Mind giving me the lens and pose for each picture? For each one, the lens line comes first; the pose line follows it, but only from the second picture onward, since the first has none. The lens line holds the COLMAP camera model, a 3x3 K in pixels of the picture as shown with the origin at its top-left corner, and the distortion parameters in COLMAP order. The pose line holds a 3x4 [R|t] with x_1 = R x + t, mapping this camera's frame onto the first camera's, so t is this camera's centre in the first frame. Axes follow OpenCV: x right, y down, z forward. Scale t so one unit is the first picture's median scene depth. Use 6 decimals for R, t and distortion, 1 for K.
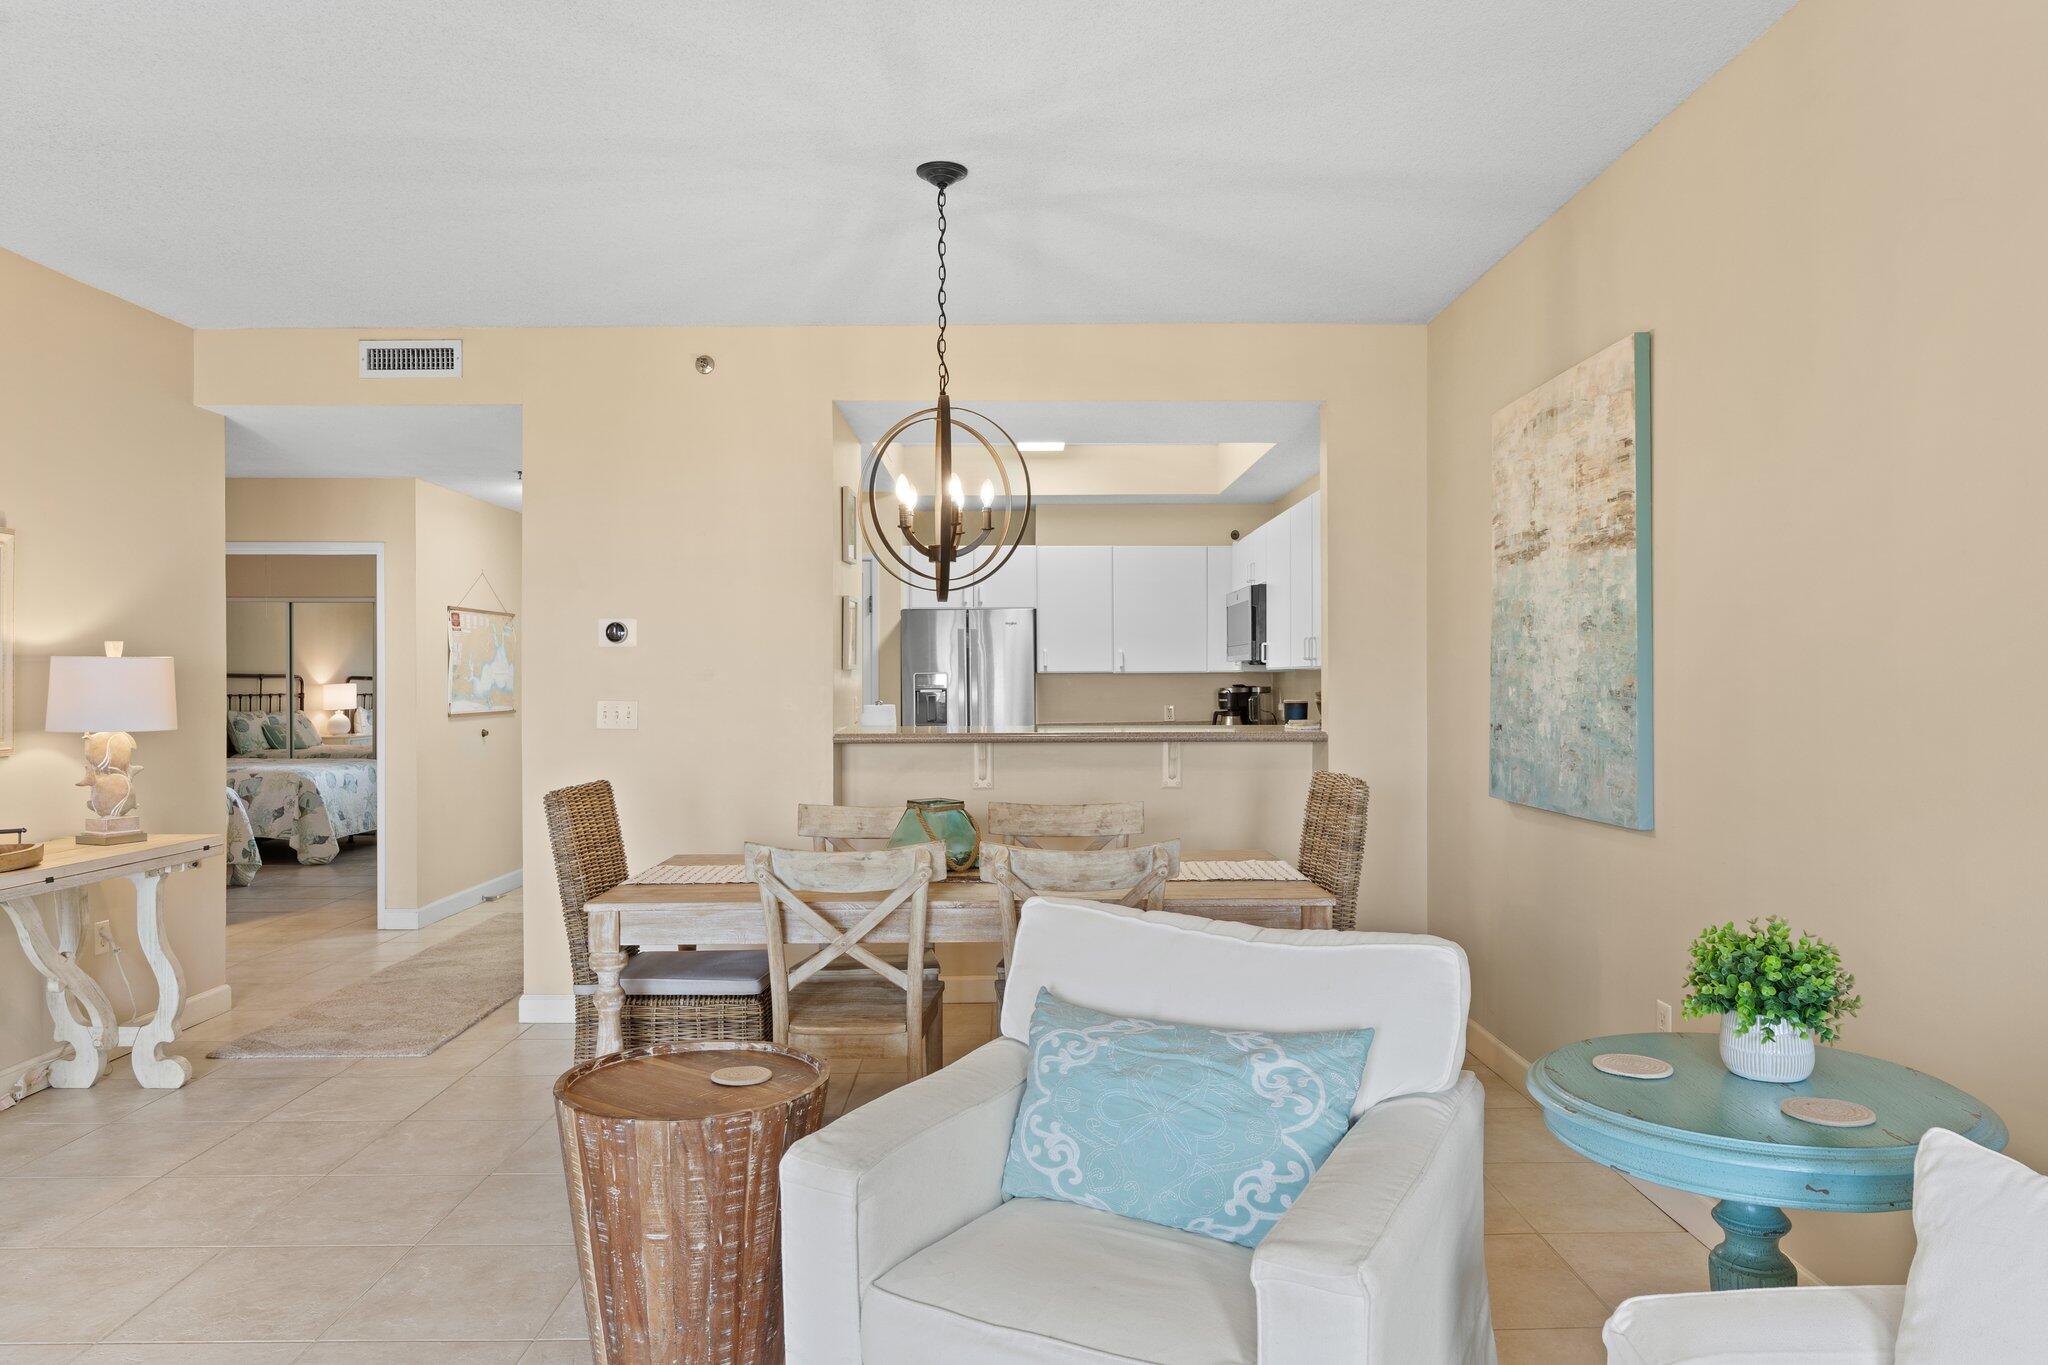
lens RADIAL K [[1288.4, 0, 1006.5], [0, 1288.4, 681.1], [0, 0, 1]] dist [-0.001768, 0.004061]
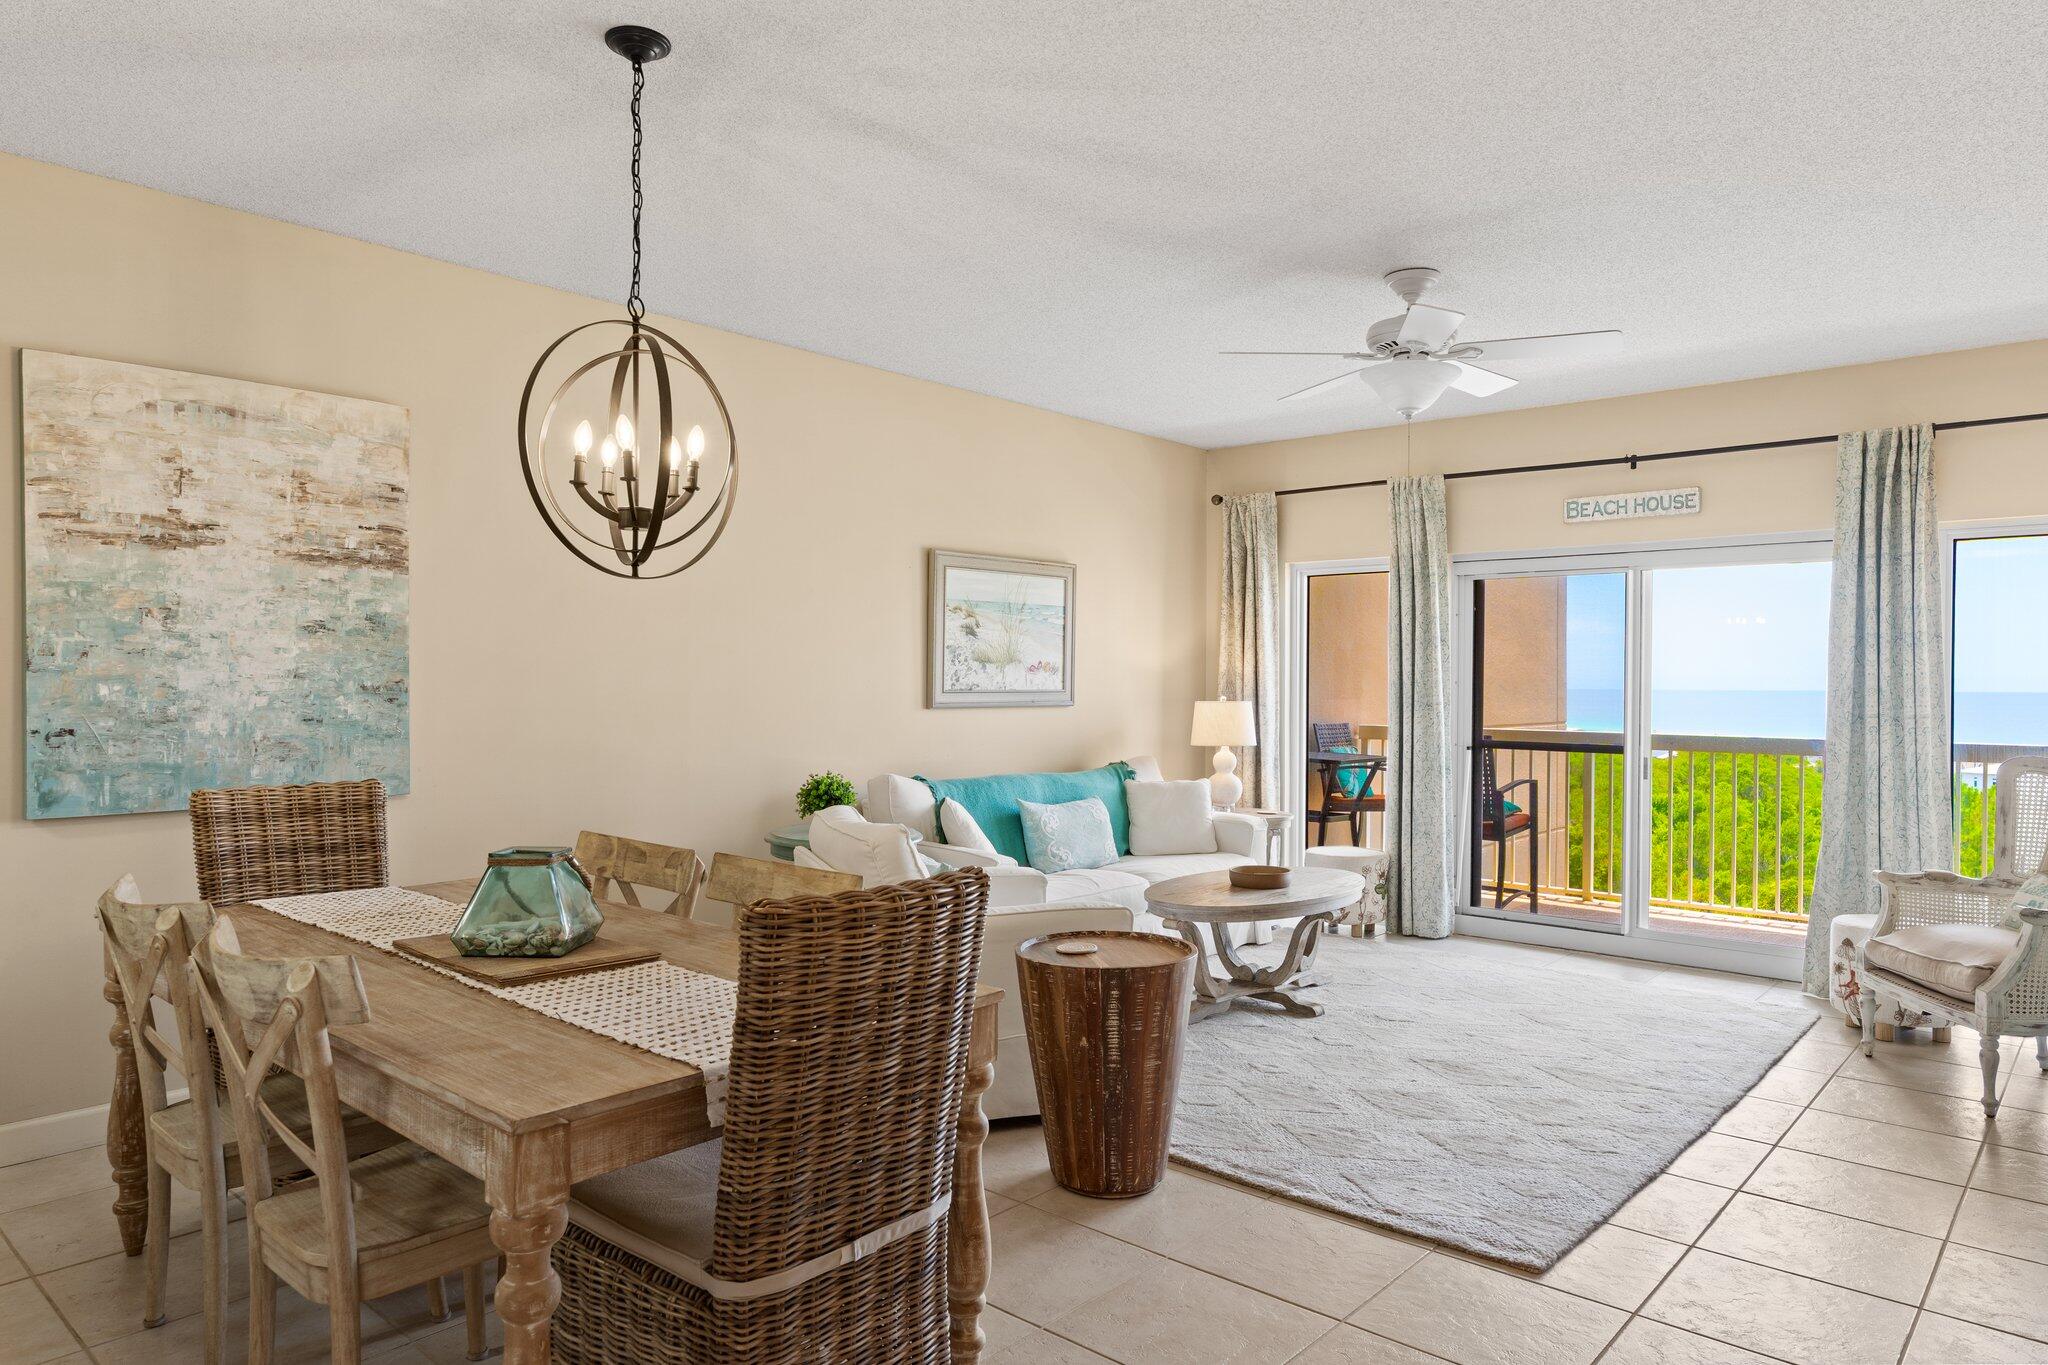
lens RADIAL K [[1288.4, 0, 1018.0], [0, 1288.4, 691.2], [0, 0, 1]] dist [-0.001768, 0.004061]
pose [[-0.751463, -0.006716, 0.659741, -0.540046], [-0.001059, 0.999959, 0.008974, 0.000219], [-0.659774, 0.006045, -0.751440, 1.036127]]
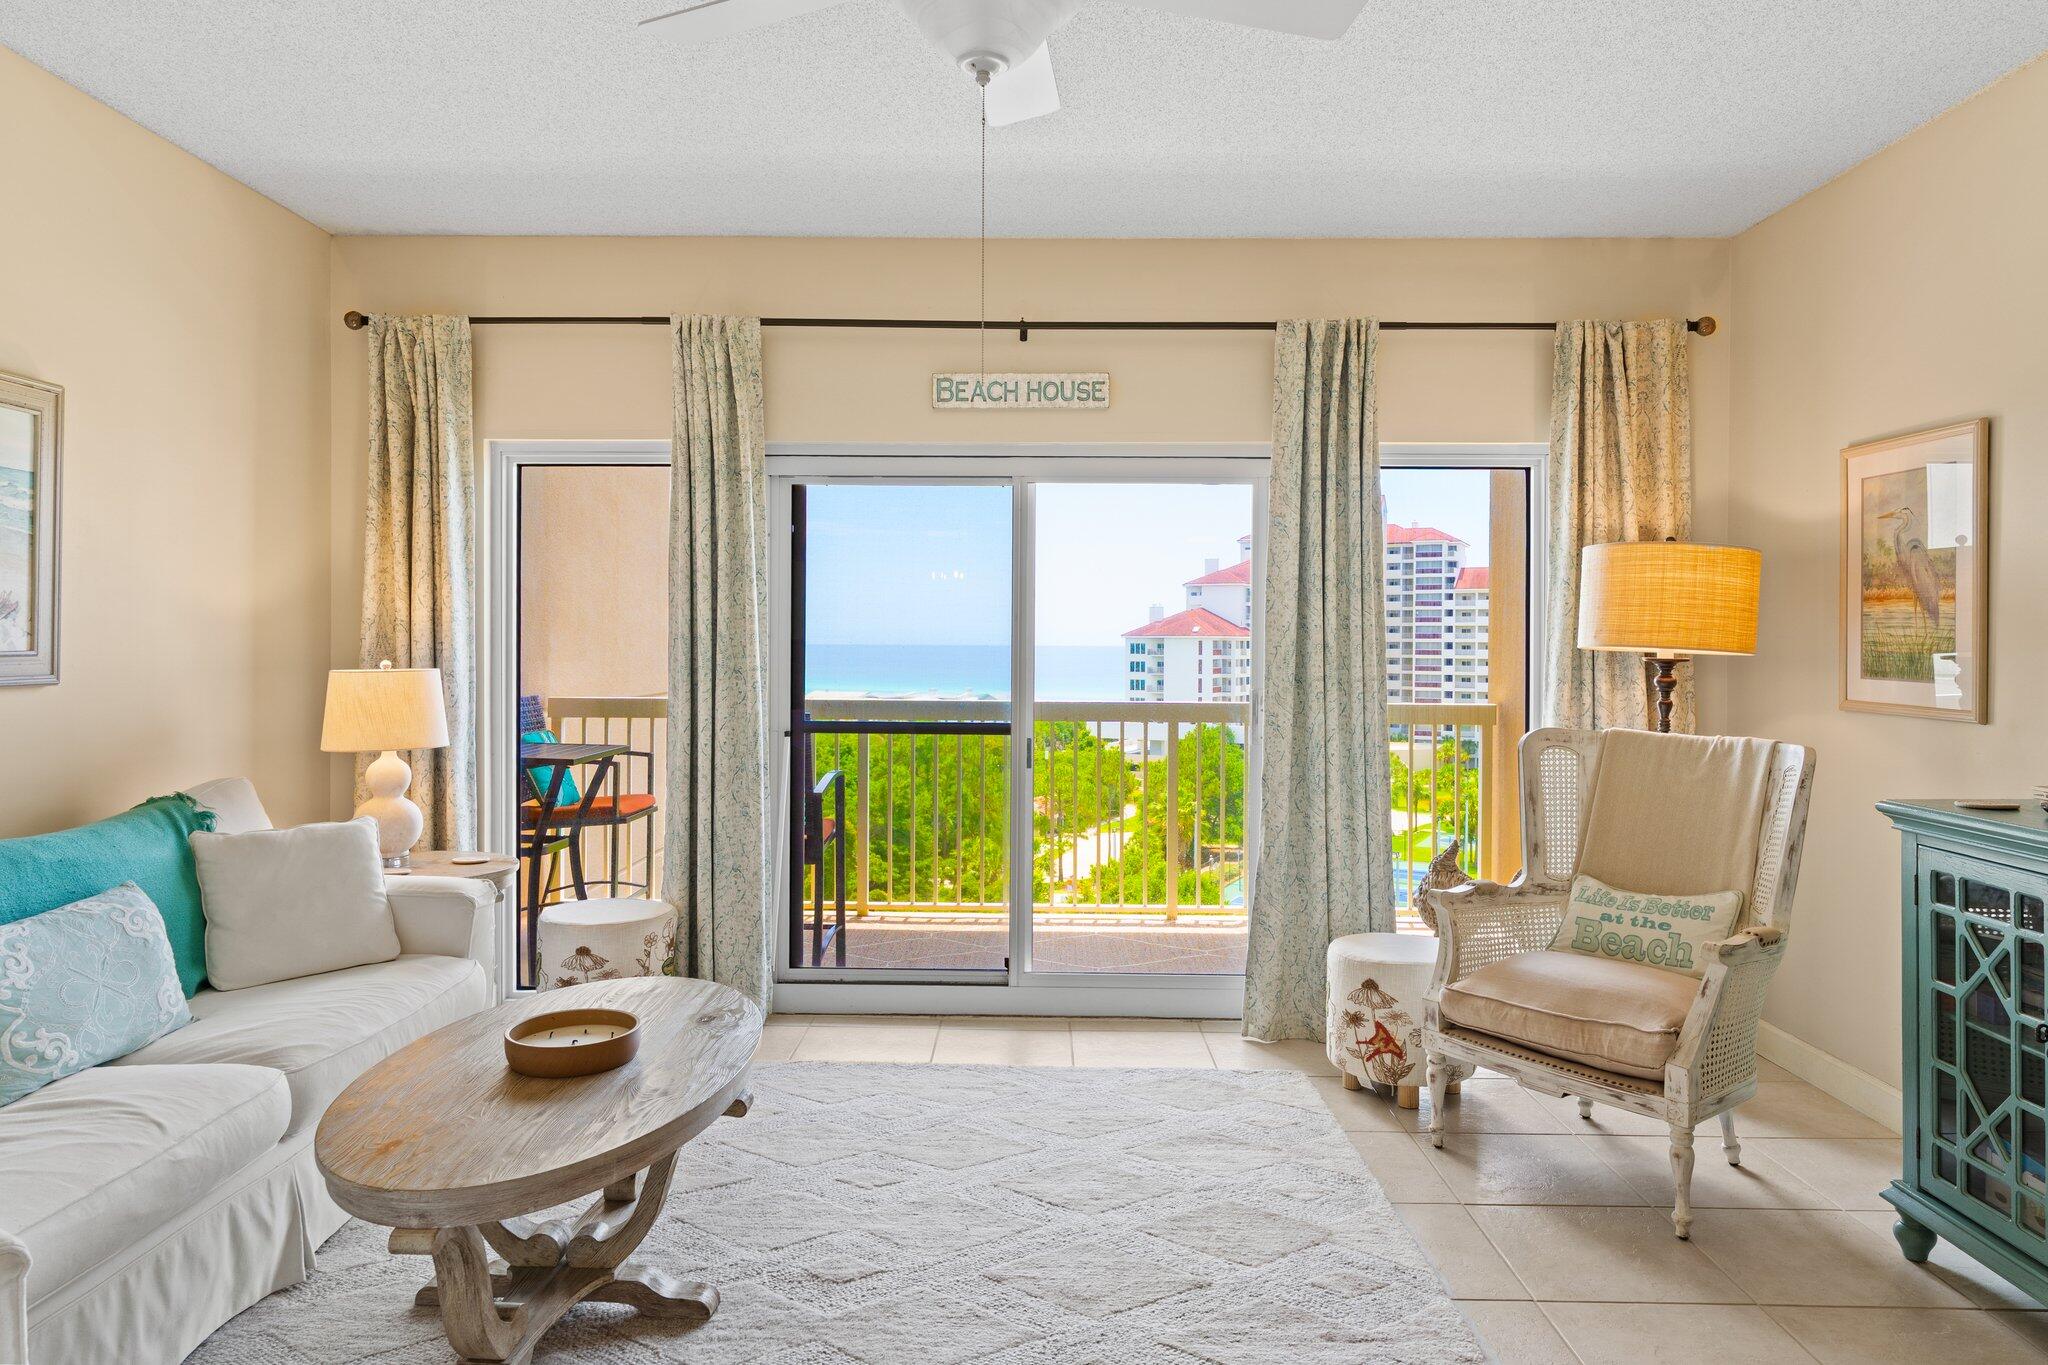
lens RADIAL K [[1288.4, 0, 1015.6], [0, 1288.4, 655.4], [0, 0, 1]] dist [-0.001768, 0.004061]
pose [[-0.999936, -0.002776, 0.011011, -0.173059], [-0.002617, 0.999893, 0.014426, 0.002417], [-0.011050, 0.014396, -0.999835, 0.614011]]
